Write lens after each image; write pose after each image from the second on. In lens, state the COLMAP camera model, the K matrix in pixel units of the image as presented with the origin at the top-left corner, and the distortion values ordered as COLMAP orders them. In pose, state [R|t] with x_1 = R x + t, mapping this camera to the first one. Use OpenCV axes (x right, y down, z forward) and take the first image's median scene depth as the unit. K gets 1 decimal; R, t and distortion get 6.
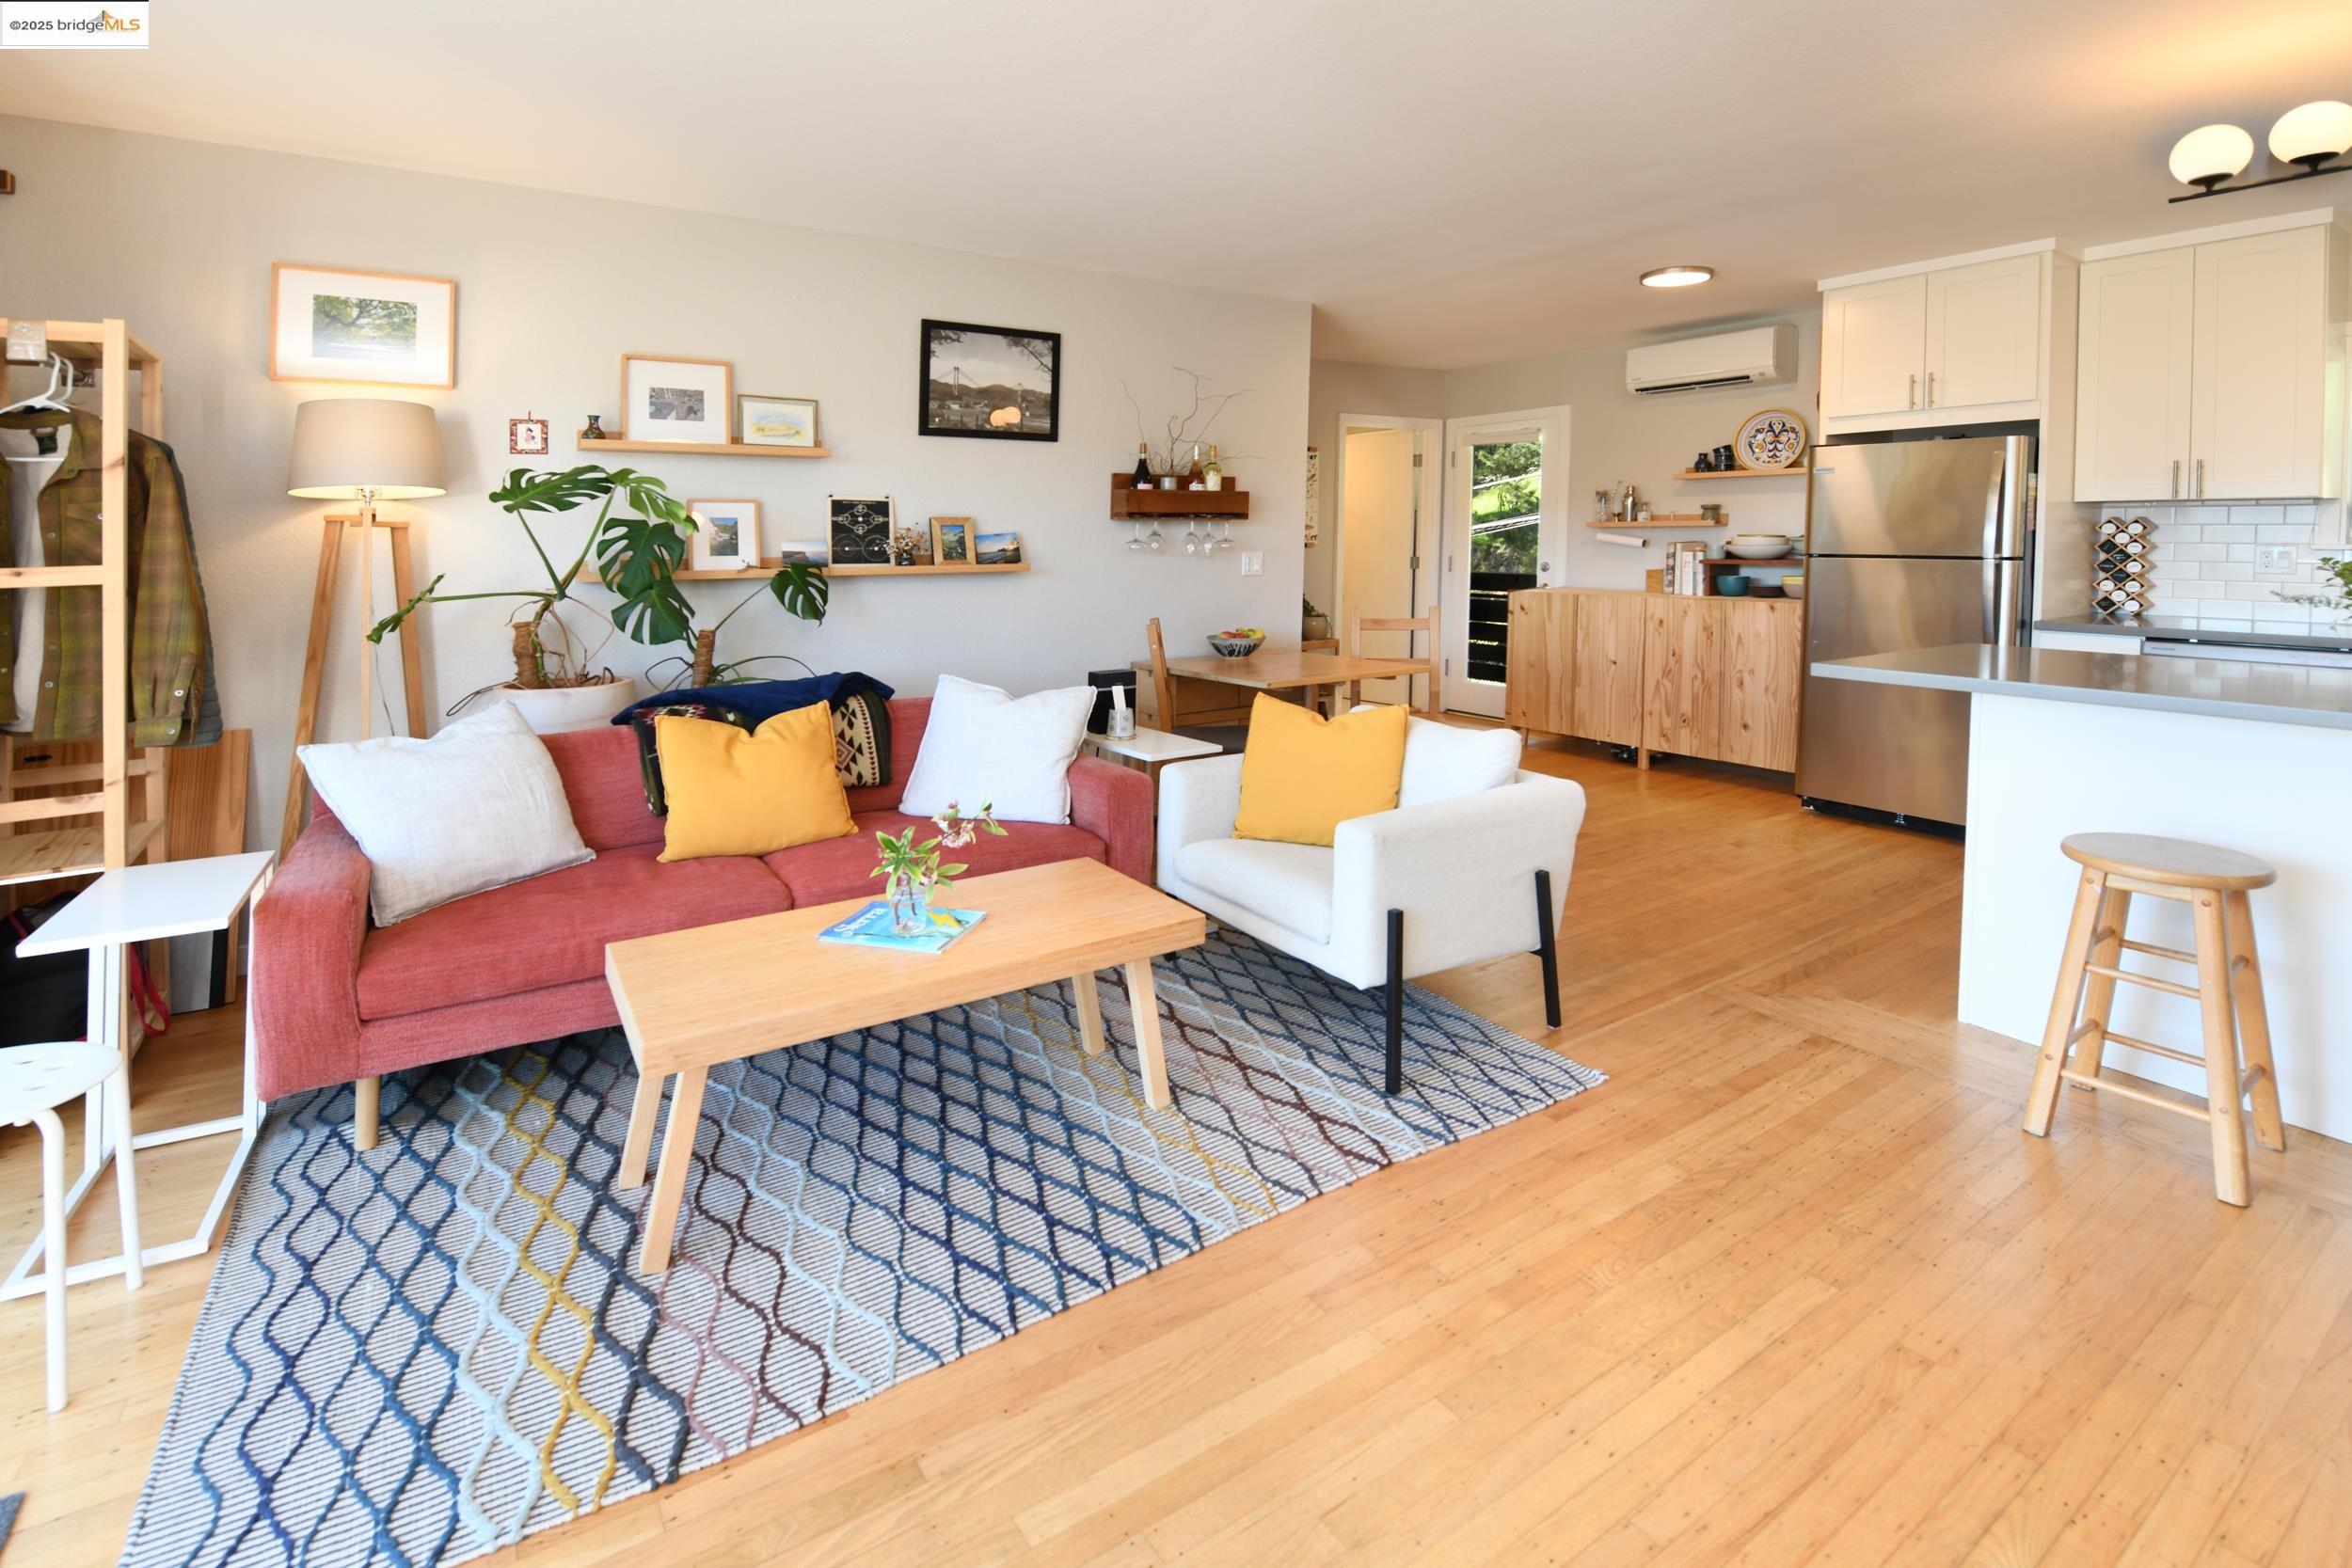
lens RADIAL K [[1065.7, 0, 1192.0], [0, 1065.7, 578.7], [0, 0, 1]] dist [-0.019845, -0.003877]
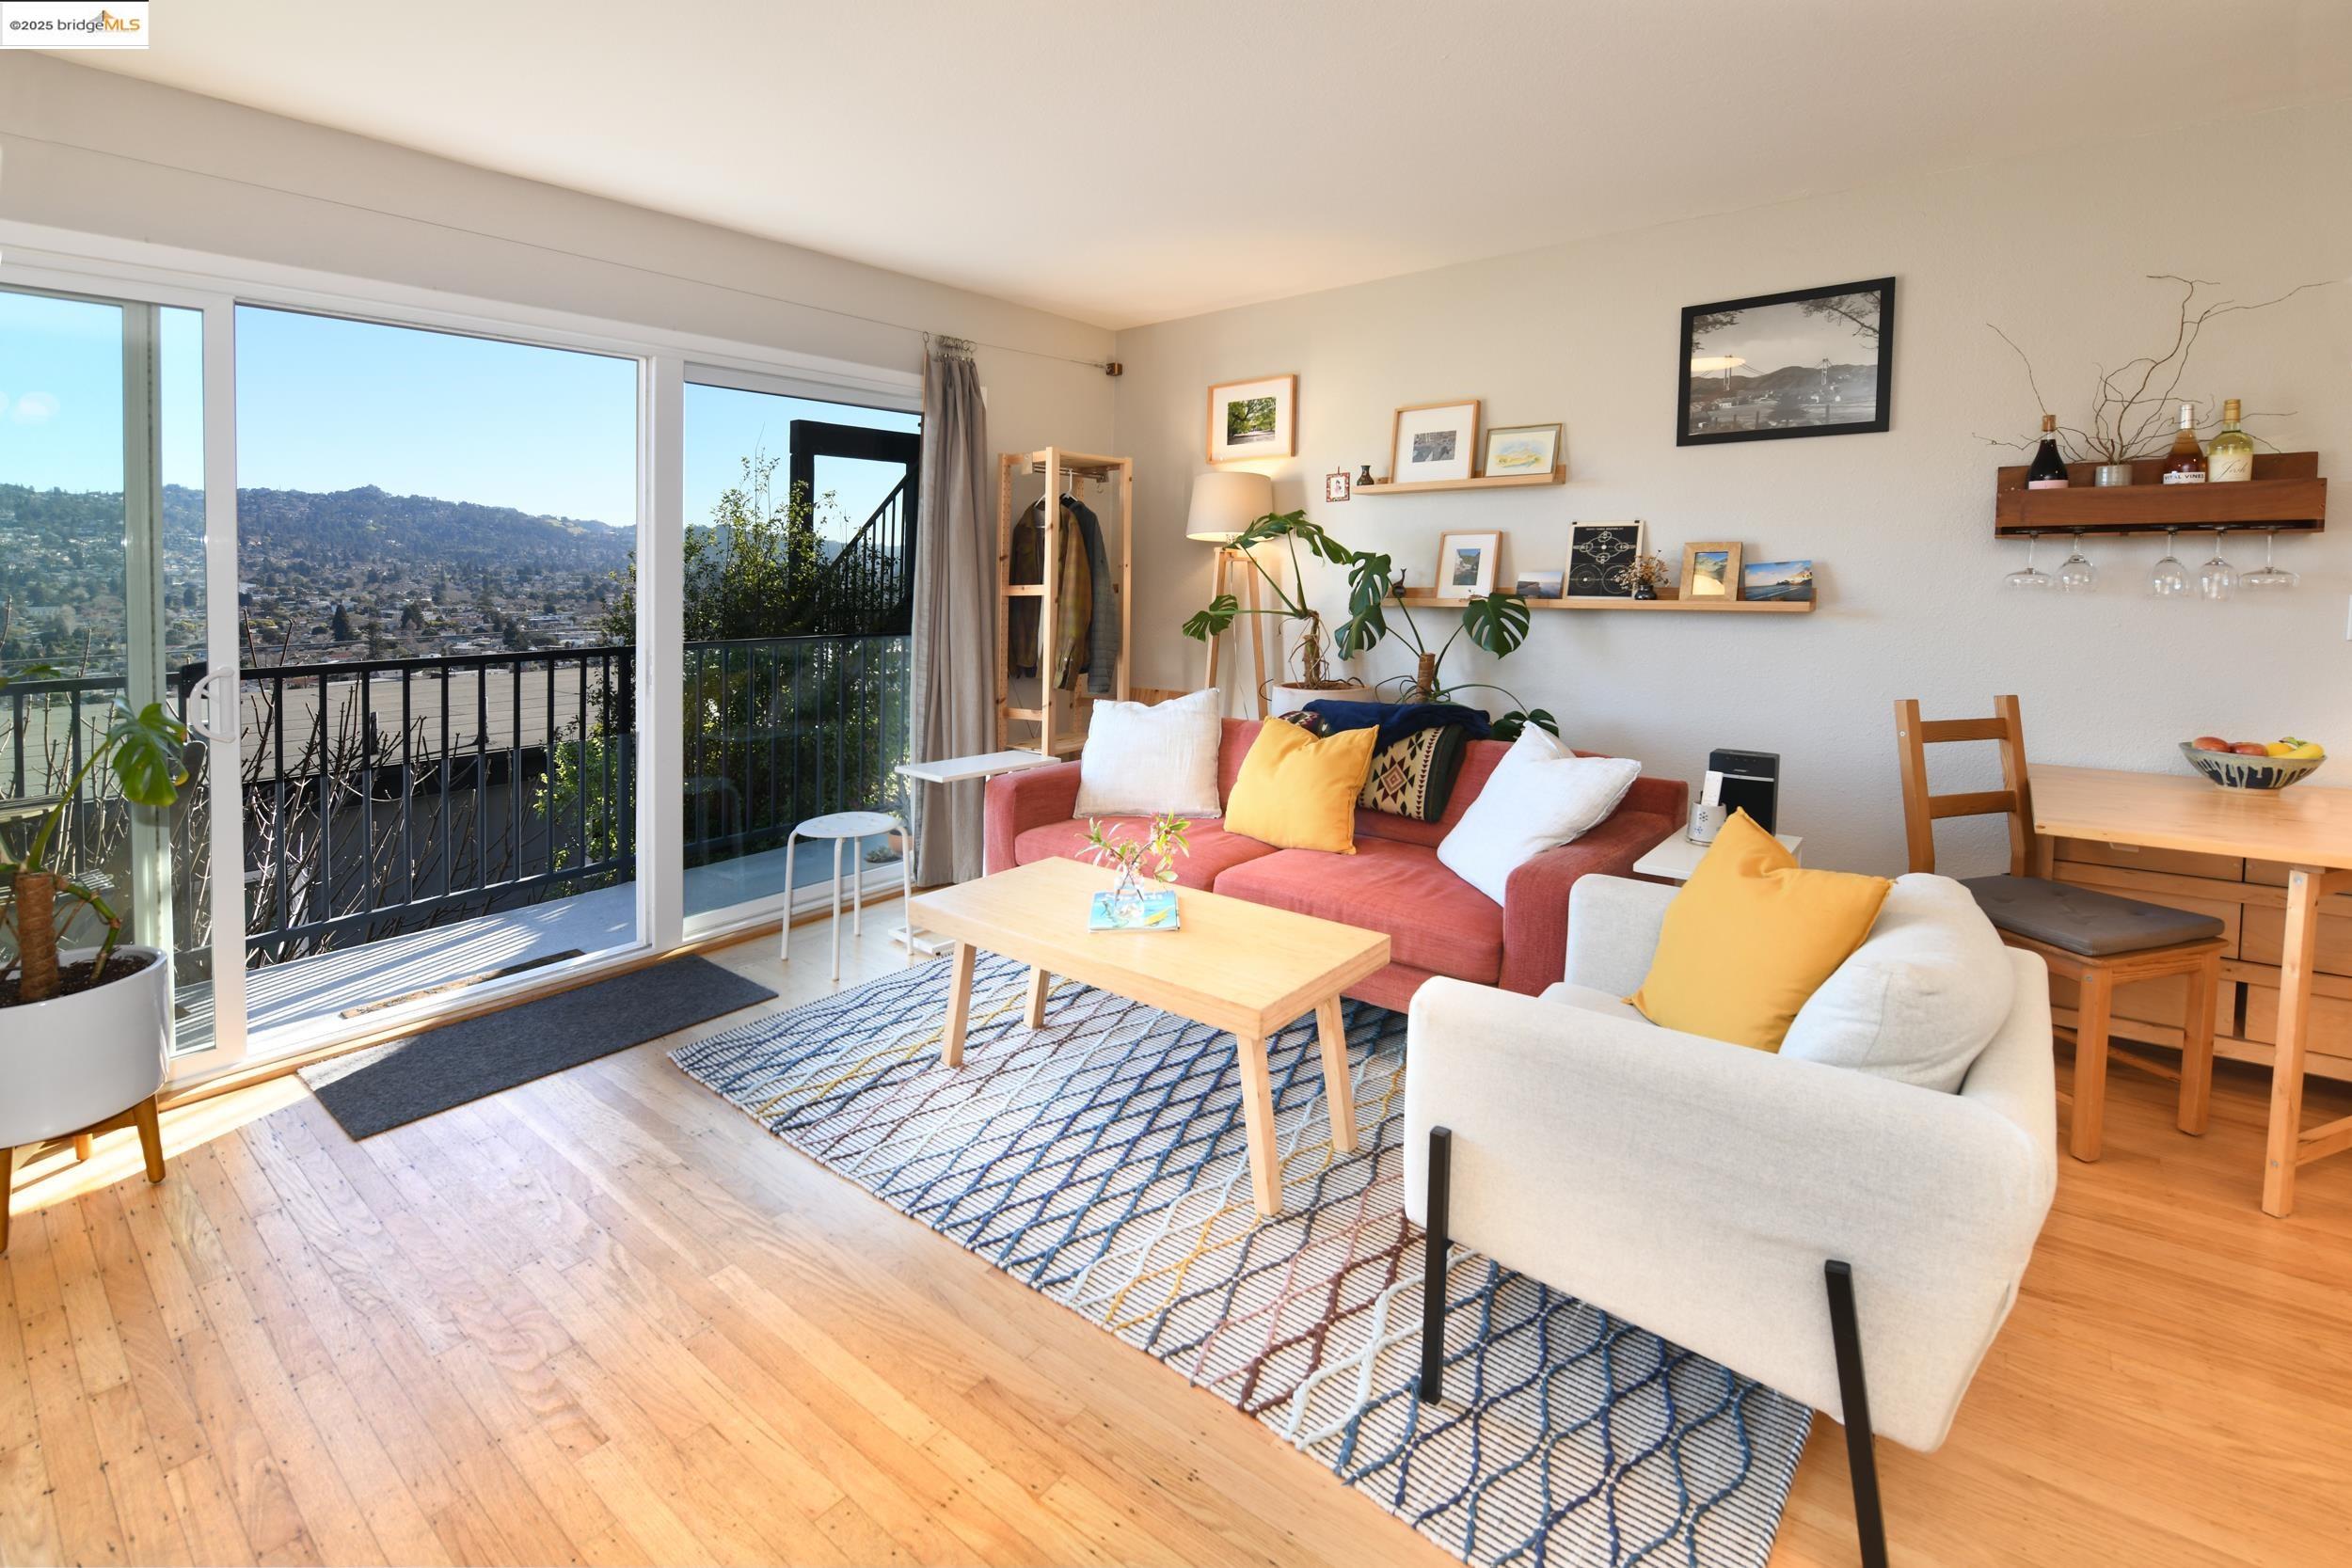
lens RADIAL K [[1083.5, 0, 1170.1], [0, 1083.5, 598.9], [0, 0, 1]] dist [-0.009380, -0.003823]
pose [[0.301784, 0.026334, -0.953013, 0.404409], [-0.031825, 0.999340, 0.017537, -0.014358], [0.952845, 0.025037, 0.302423, 0.324350]]
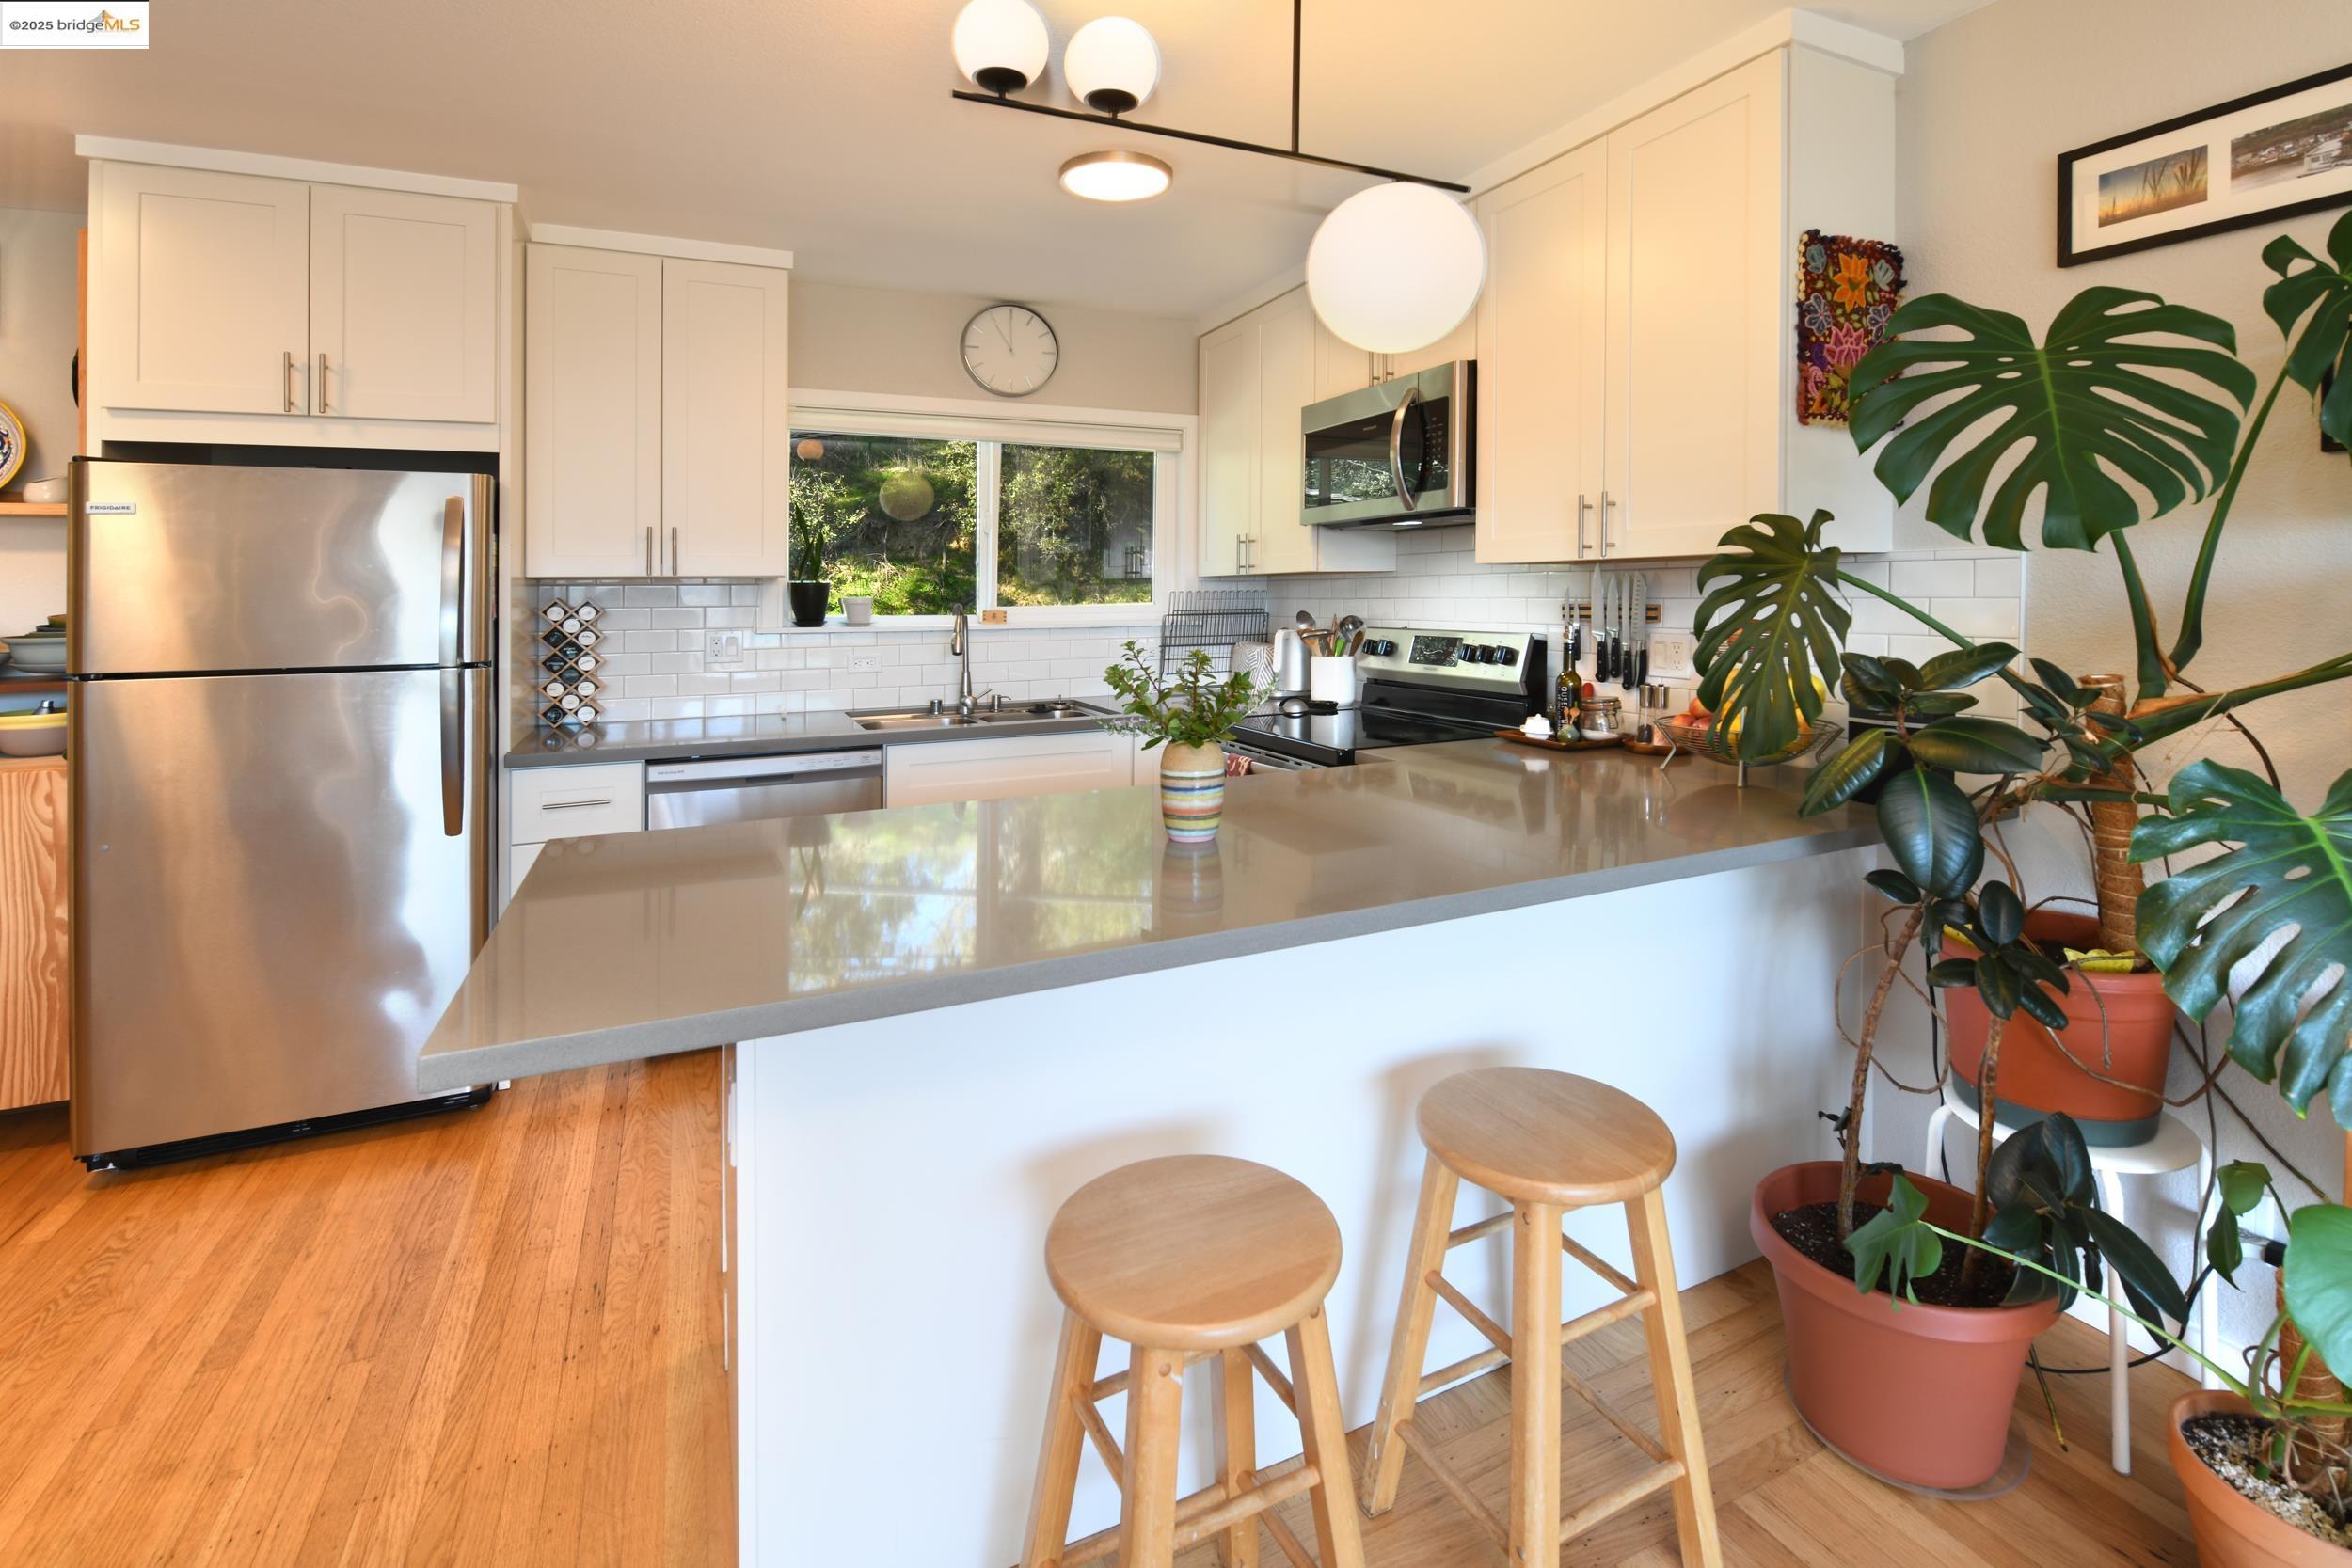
lens RADIAL K [[1083.5, 0, 1187.5], [0, 1083.5, 592.8], [0, 0, 1]] dist [-0.009380, -0.003823]
pose [[0.150553, 0.002093, 0.988600, 0.160405], [0.053172, 0.998533, -0.010212, -0.028967], [-0.987171, 0.054103, 0.150221, 0.404720]]
